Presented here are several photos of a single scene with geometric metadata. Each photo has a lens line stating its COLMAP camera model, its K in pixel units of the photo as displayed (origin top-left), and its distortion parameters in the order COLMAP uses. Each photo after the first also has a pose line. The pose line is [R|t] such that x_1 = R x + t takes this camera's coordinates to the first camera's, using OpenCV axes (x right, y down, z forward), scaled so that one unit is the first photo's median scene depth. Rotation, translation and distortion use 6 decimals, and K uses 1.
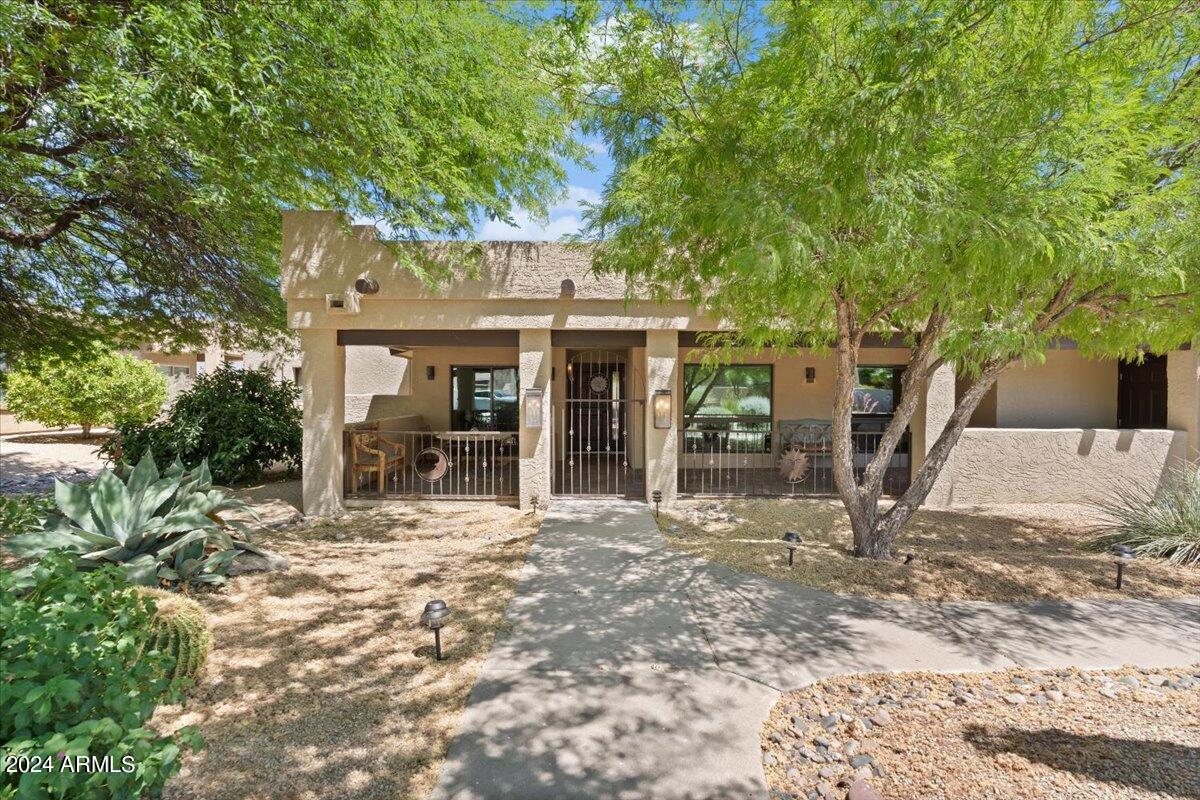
lens RADIAL K [[1198.2, 0, 598.1], [0, 1198.2, 397.1], [0, 0, 1]] dist [0.002515, 0.000000]
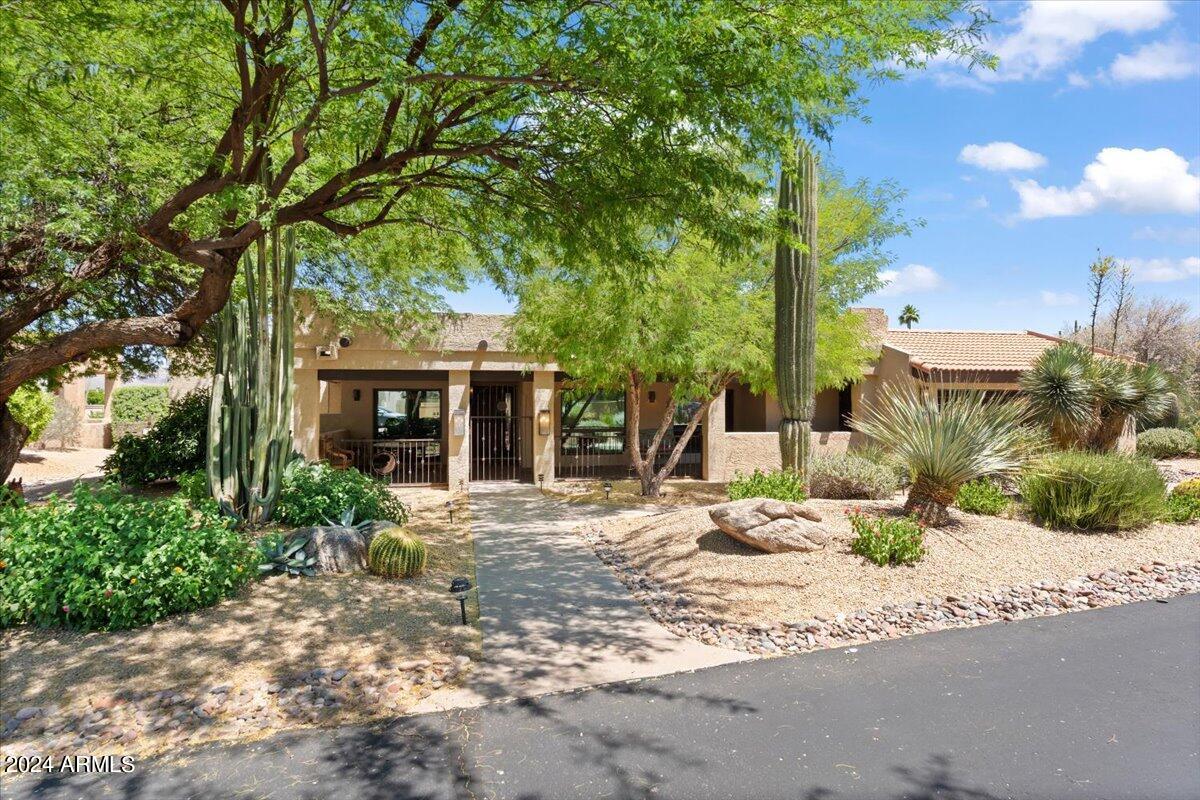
lens RADIAL K [[1198.2, 0, 599.4], [0, 1198.2, 398.3], [0, 0, 1]] dist [0.002515, 0.000000]
pose [[0.995184, -0.007791, 0.097719, -0.024540], [0.008846, 0.999907, -0.010369, -0.004219], [-0.097630, 0.011183, 0.995160, -0.510604]]
